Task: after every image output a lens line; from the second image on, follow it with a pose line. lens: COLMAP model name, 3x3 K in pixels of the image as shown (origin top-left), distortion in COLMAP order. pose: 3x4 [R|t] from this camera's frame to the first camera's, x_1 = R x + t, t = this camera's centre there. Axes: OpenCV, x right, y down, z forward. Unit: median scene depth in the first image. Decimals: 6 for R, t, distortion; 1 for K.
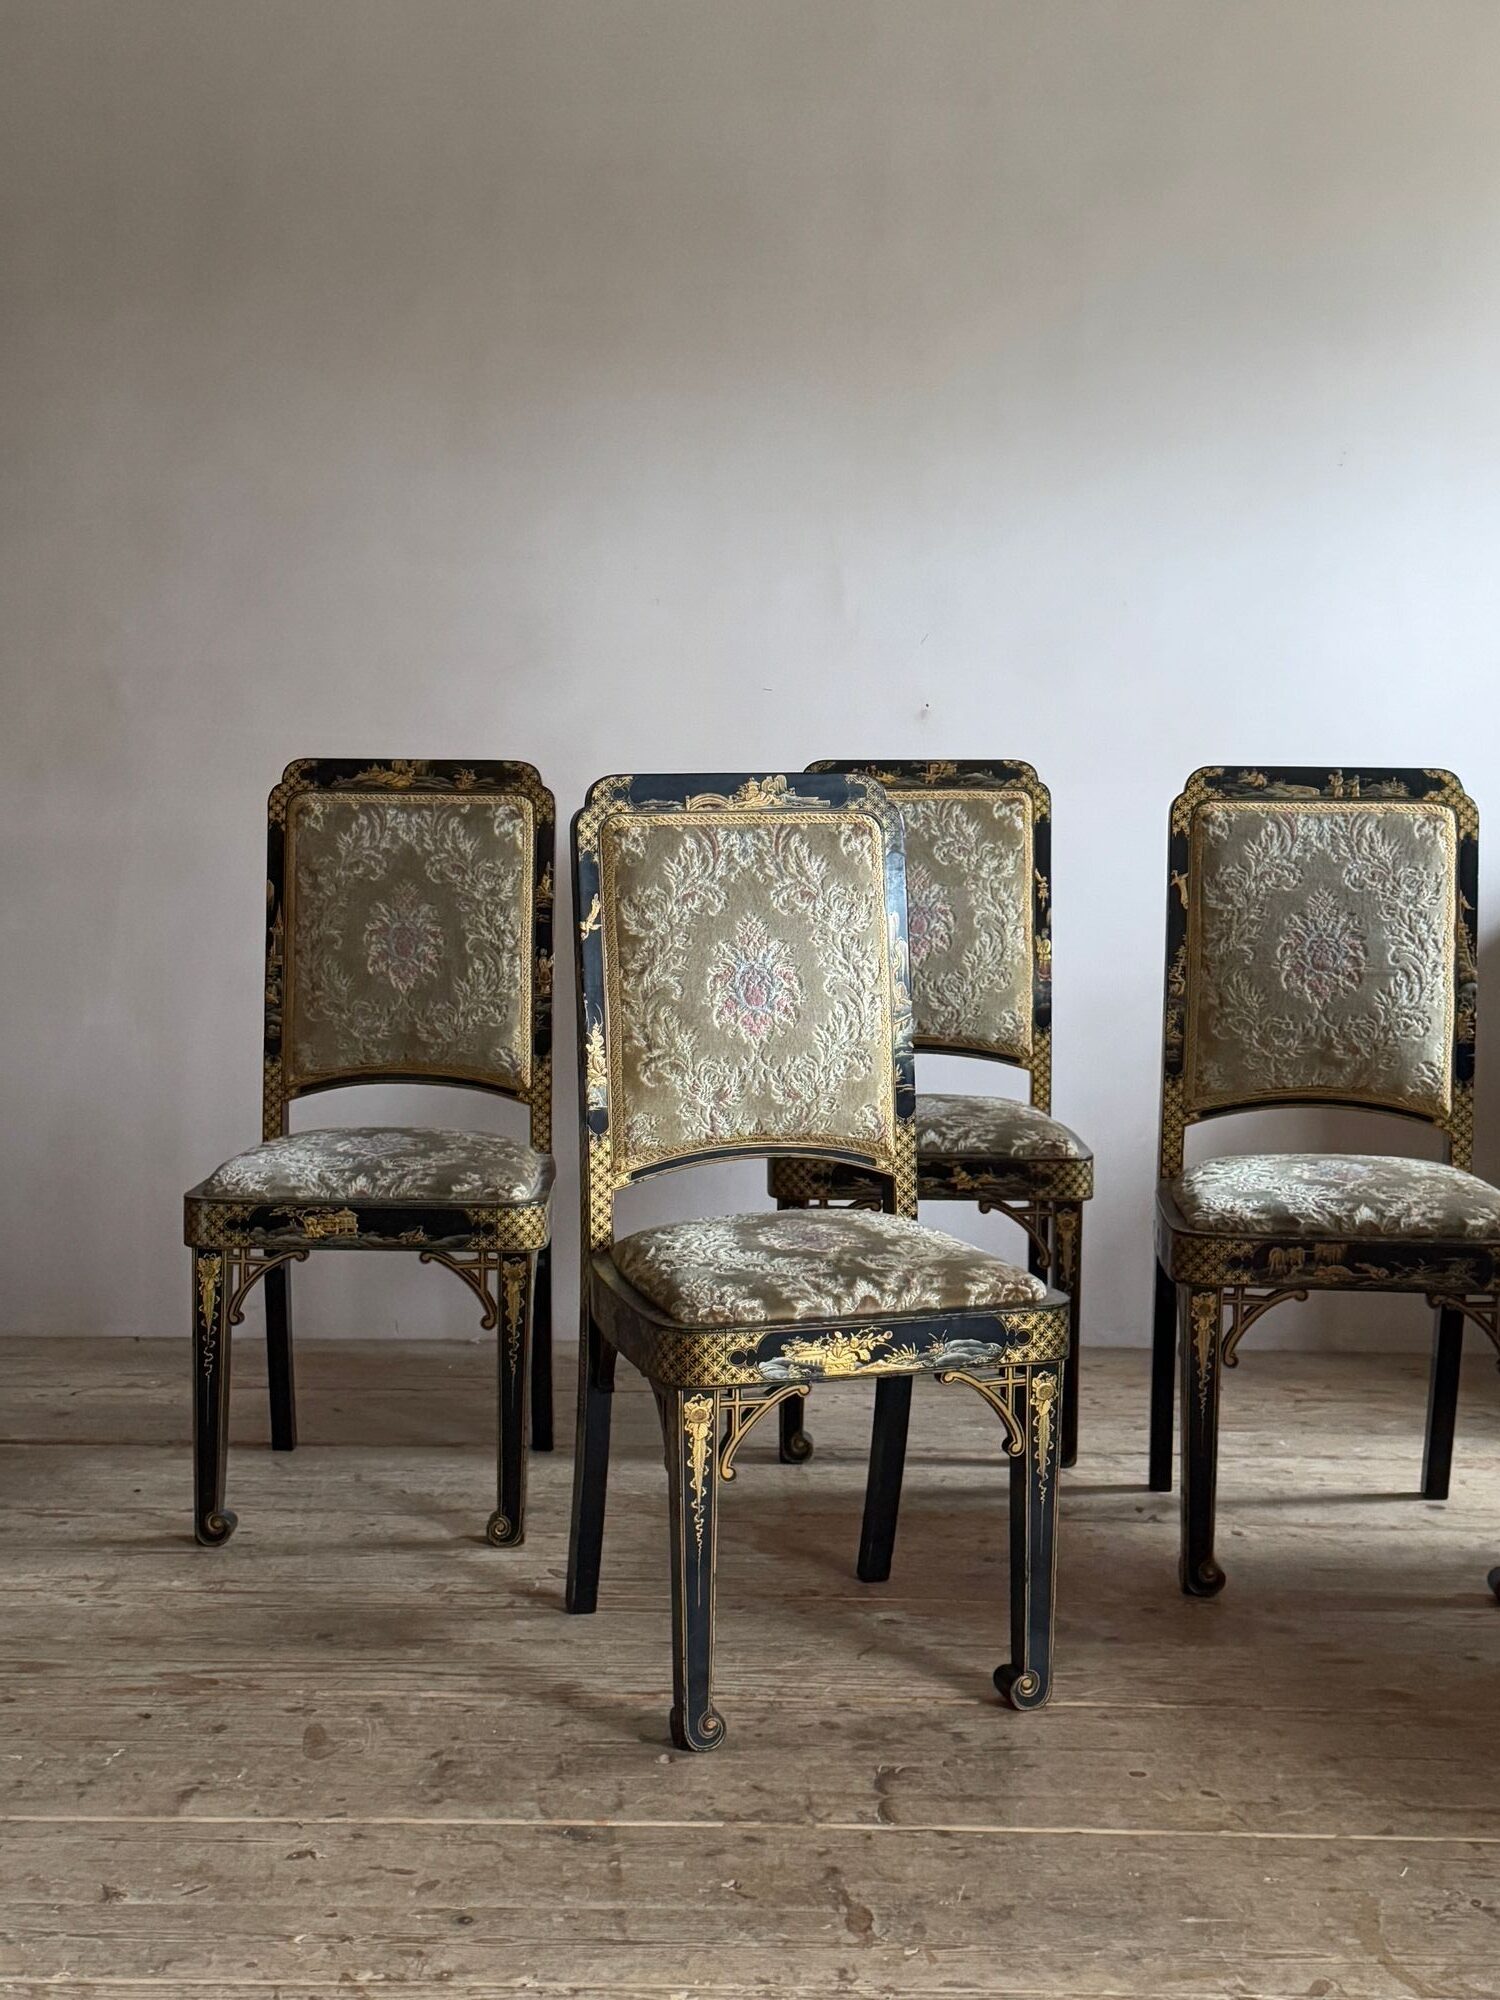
lens RADIAL K [[2695.9, 0, 726.3], [0, 2695.9, 1016.4], [0, 0, 1]] dist [0.150517, 0.000000]
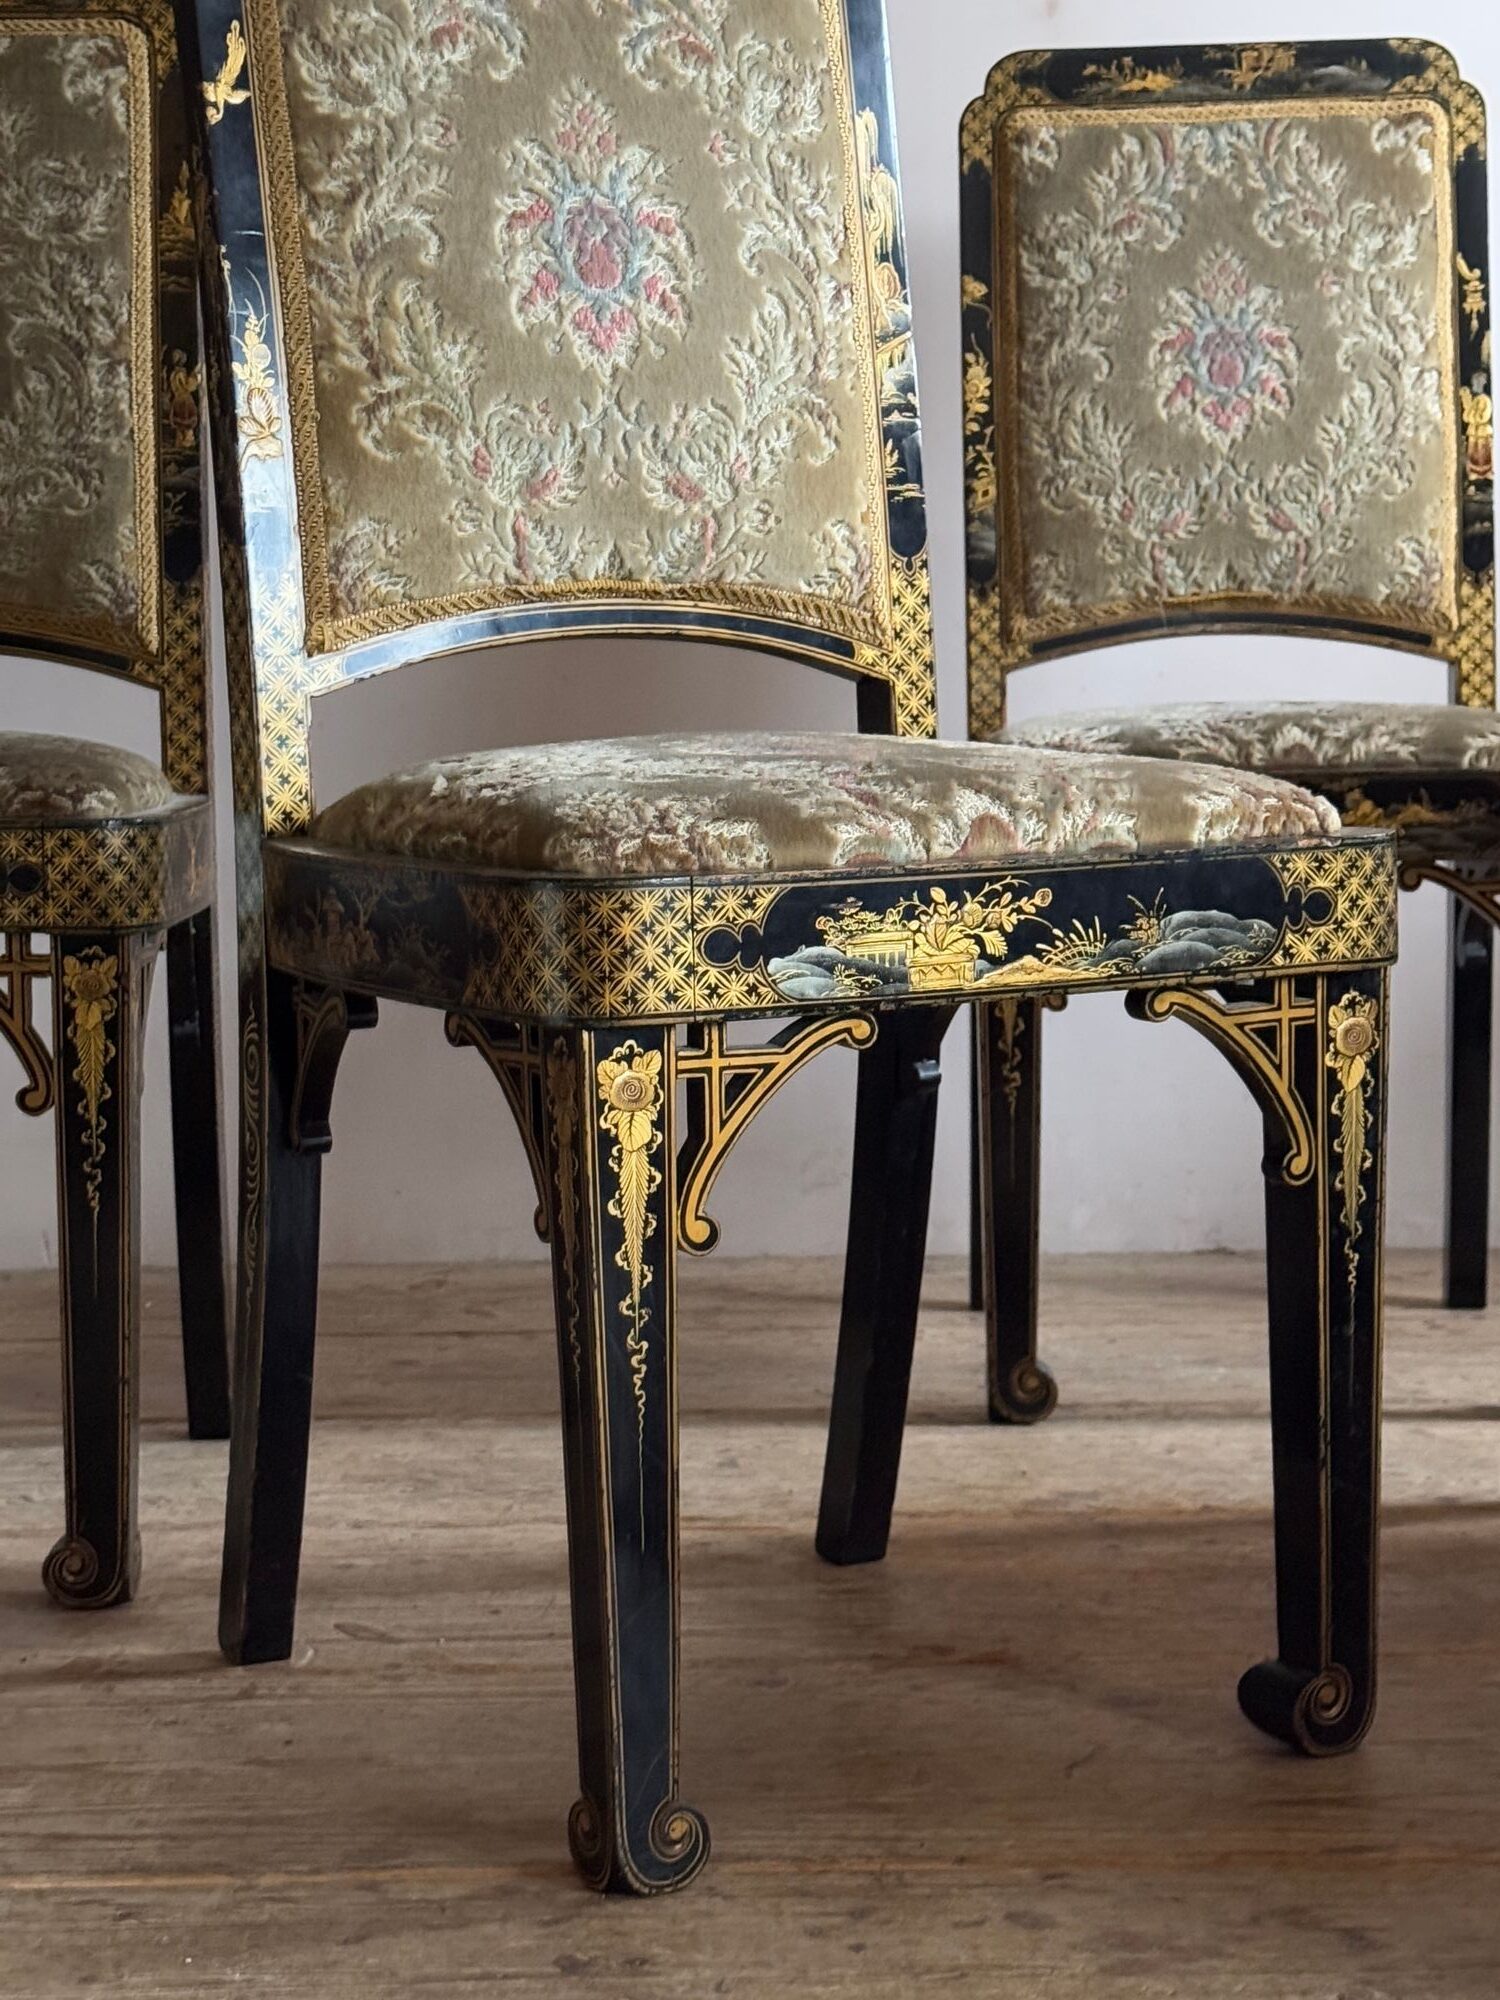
lens RADIAL K [[3801.6, 0, 776.7], [0, 3801.6, 1002.0], [0, 0, 1]] dist [0.149968, 0.000000]
pose [[0.980552, -0.042411, 0.191624, -0.088603], [0.045367, 0.998909, -0.011062, 0.124947], [-0.190946, 0.019540, 0.981406, 0.370137]]
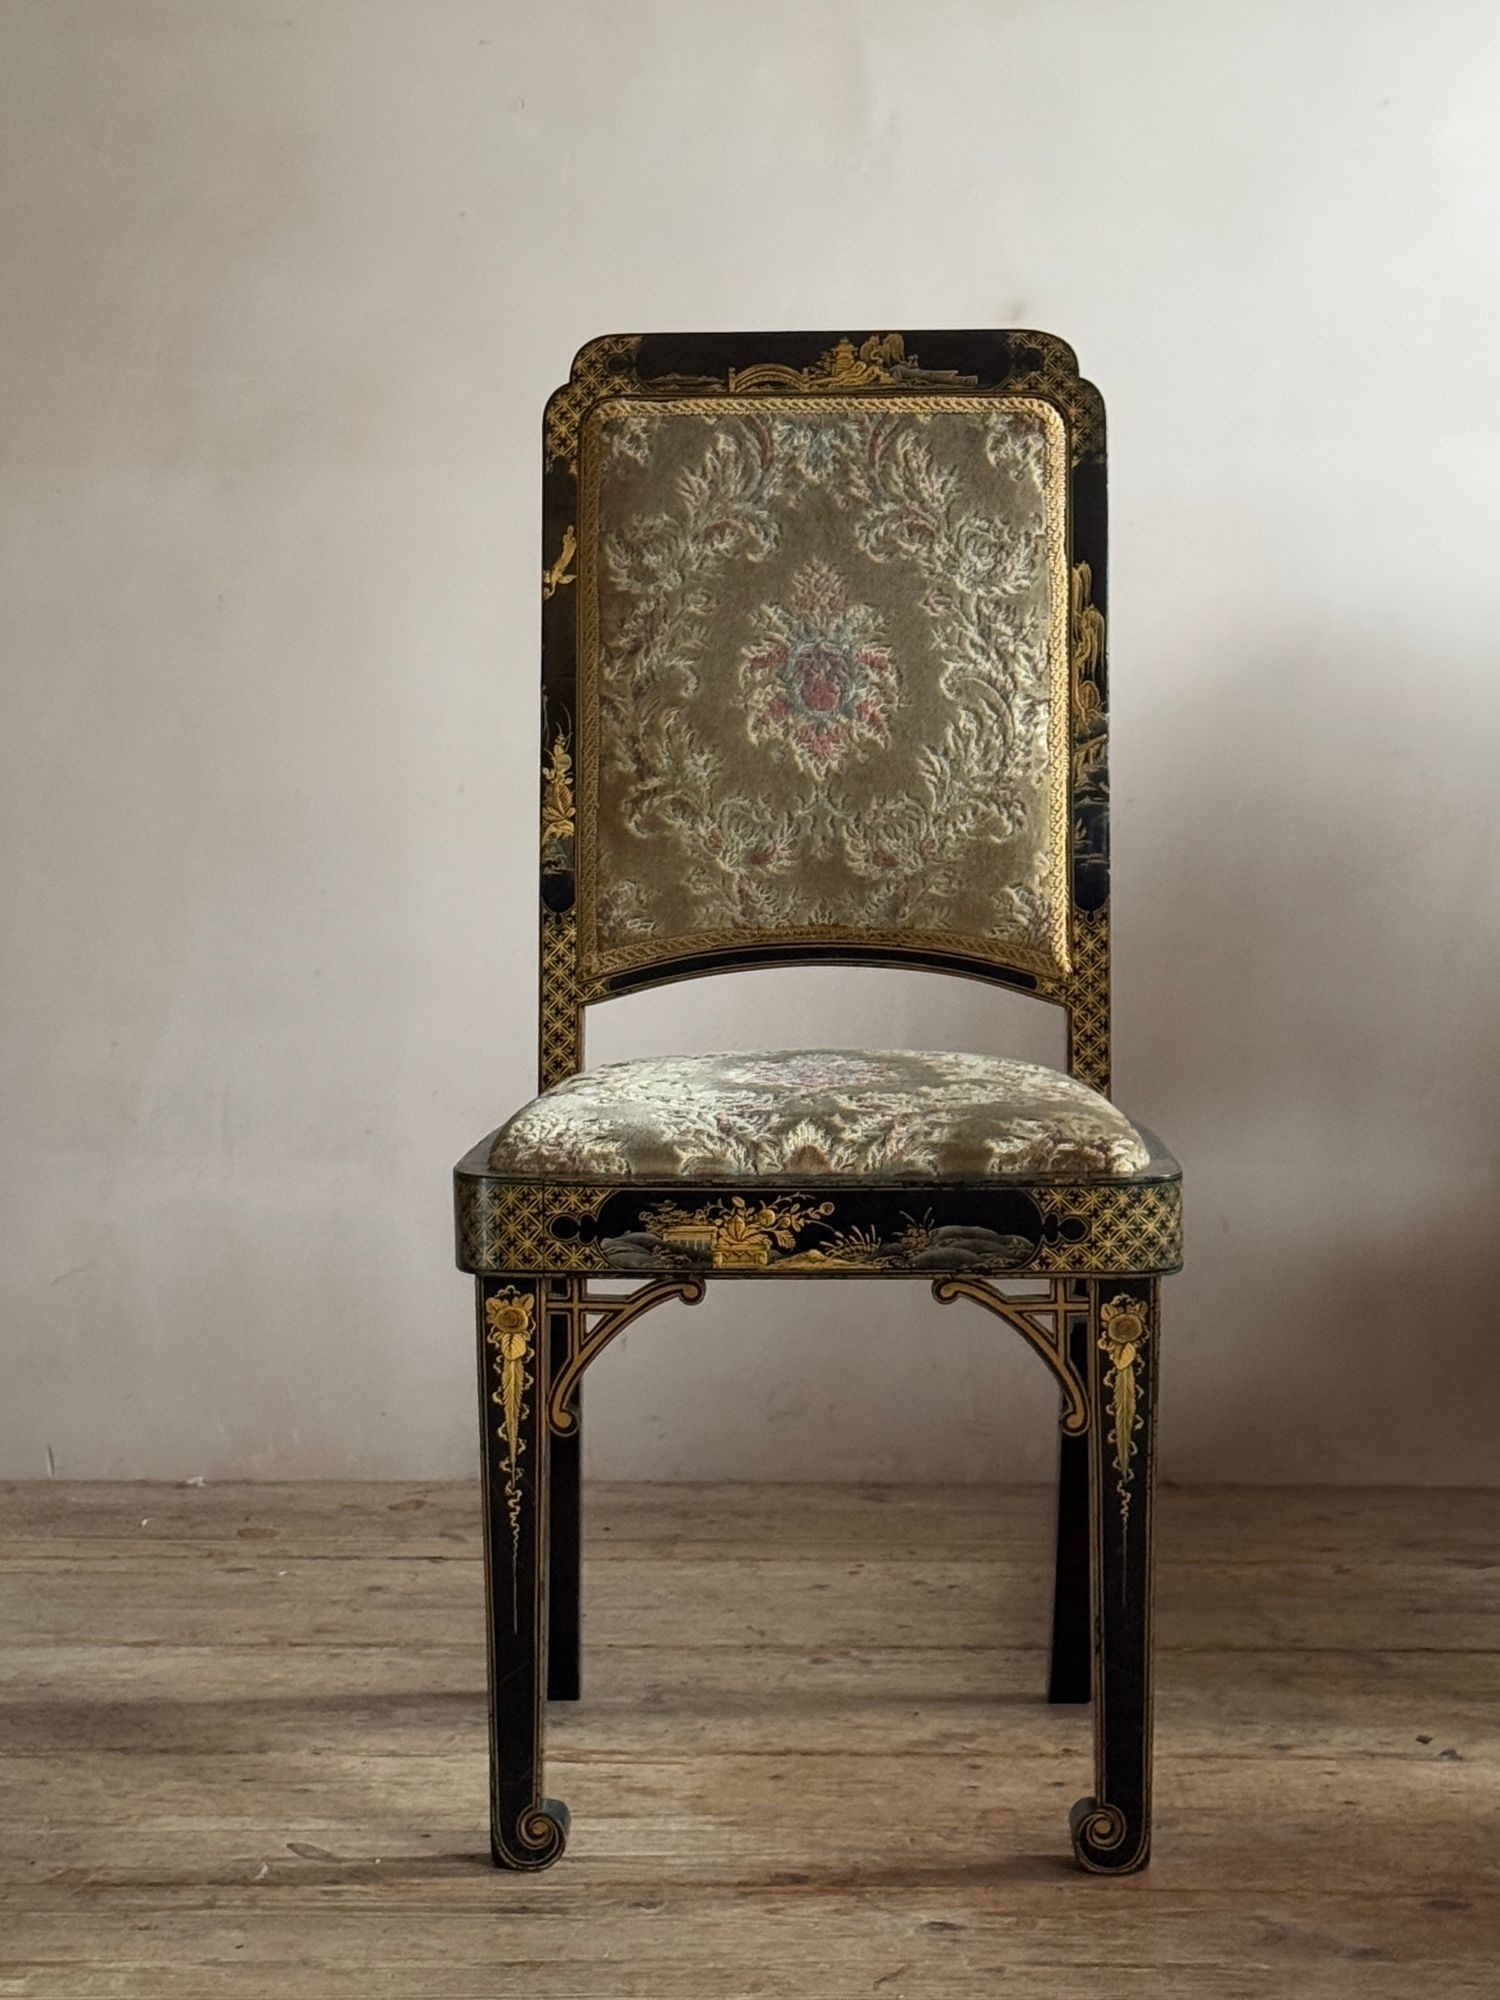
lens RADIAL K [[4414.2, 0, 733.8], [0, 4414.2, 1034.2], [0, 0, 1]] dist [0.197751, 0.000000]
pose [[0.939381, 0.027195, -0.341795, 0.336935], [-0.033634, 0.999351, -0.012926, 0.082859], [0.341222, 0.023638, 0.939686, 0.060393]]
